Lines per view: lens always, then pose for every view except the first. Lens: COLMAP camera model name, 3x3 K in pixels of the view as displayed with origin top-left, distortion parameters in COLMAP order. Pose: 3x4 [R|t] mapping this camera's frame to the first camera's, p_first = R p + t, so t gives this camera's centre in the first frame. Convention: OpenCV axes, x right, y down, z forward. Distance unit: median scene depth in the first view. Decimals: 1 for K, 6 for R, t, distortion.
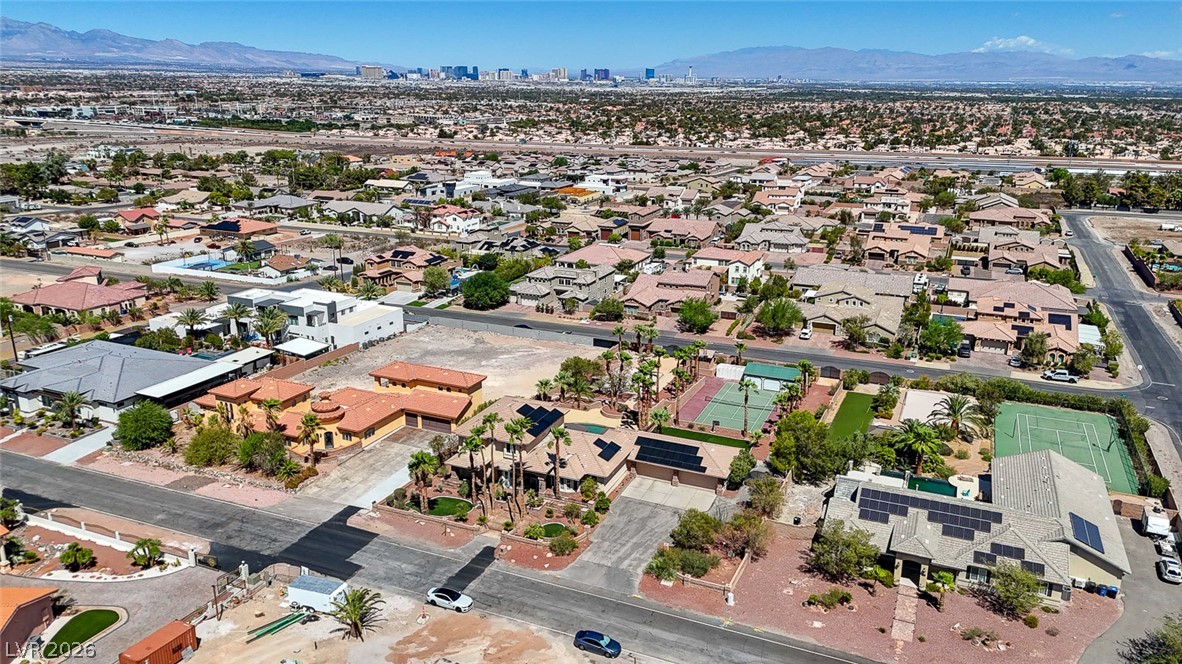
lens RADIAL K [[865.6, 0, 586.5], [0, 865.6, 337.4], [0, 0, 1]] dist [0.086216, -0.094915]
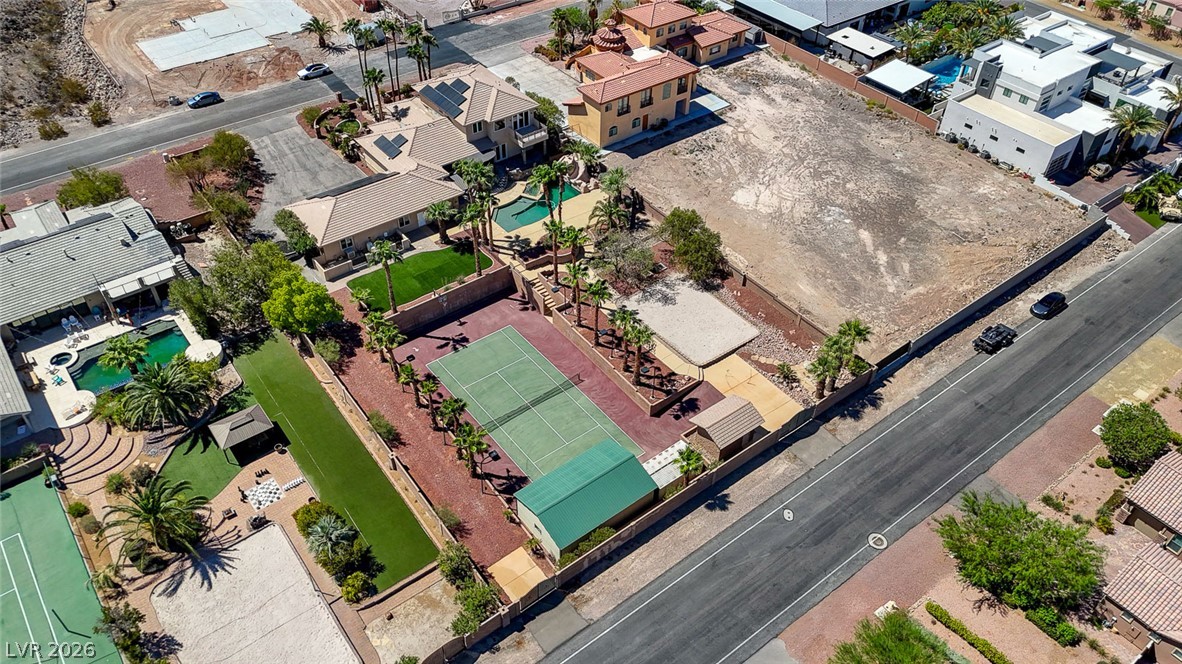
lens RADIAL K [[868.0, 0, 587.8], [0, 868.0, 333.3], [0, 0, 1]] dist [0.077578, -0.073380]
pose [[-0.480573, 0.576791, -0.660577, 0.449368], [-0.267996, 0.620632, 0.736881, -0.339345], [0.835002, 0.531157, -0.143682, 0.951520]]
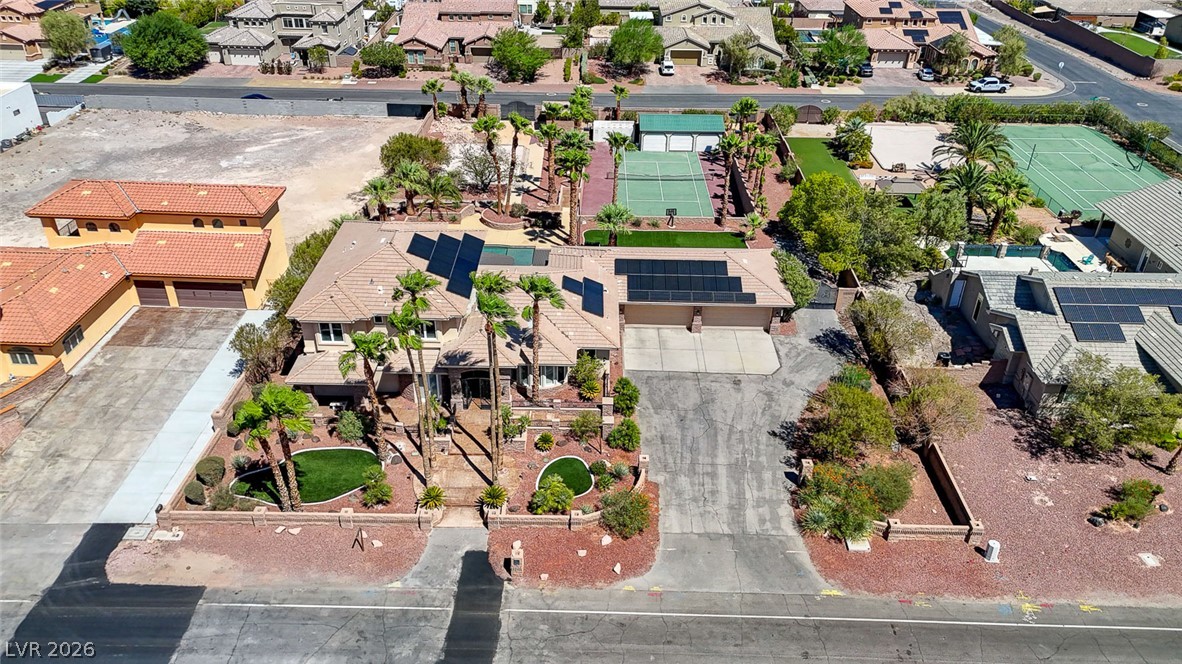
lens RADIAL K [[868.0, 0, 587.8], [0, 868.0, 333.3], [0, 0, 1]] dist [0.077578, -0.073380]
pose [[0.922404, -0.194046, 0.333941, -0.108843], [0.102904, 0.956846, 0.271764, 0.002986], [-0.372265, -0.216312, 0.902567, 0.332903]]
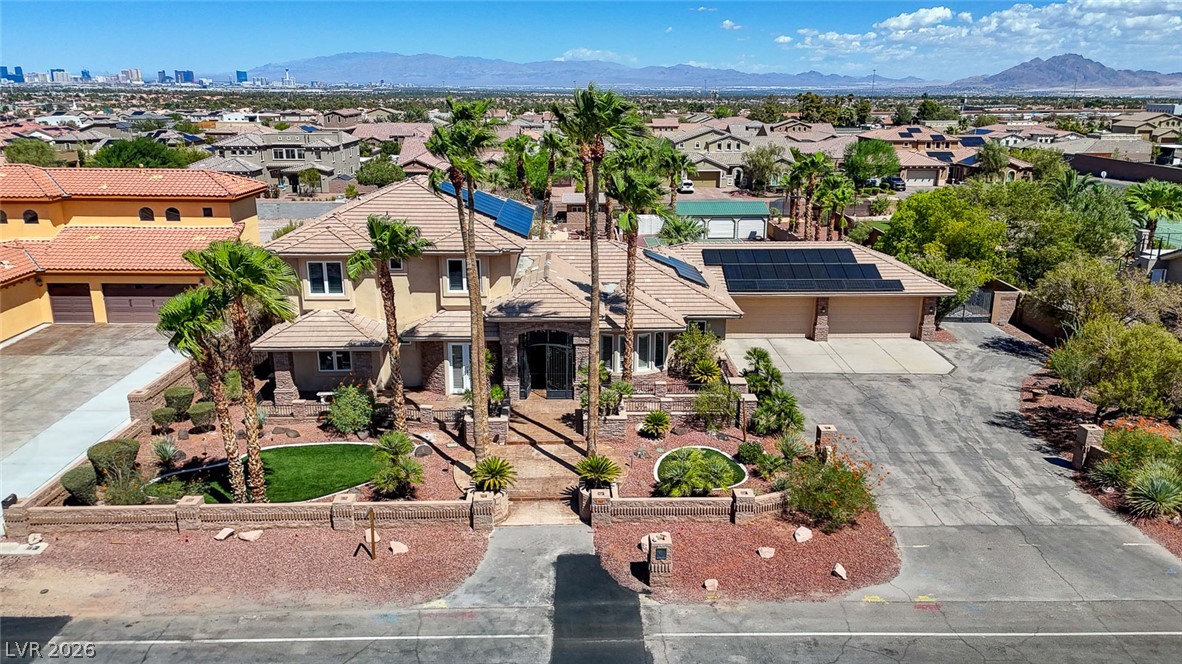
lens RADIAL K [[868.0, 0, 587.8], [0, 868.0, 333.3], [0, 0, 1]] dist [0.077578, -0.073380]
pose [[0.908044, -0.120805, 0.401075, -0.117685], [0.125439, 0.991991, 0.014795, 0.098447], [-0.399651, 0.036875, 0.915926, 0.435965]]
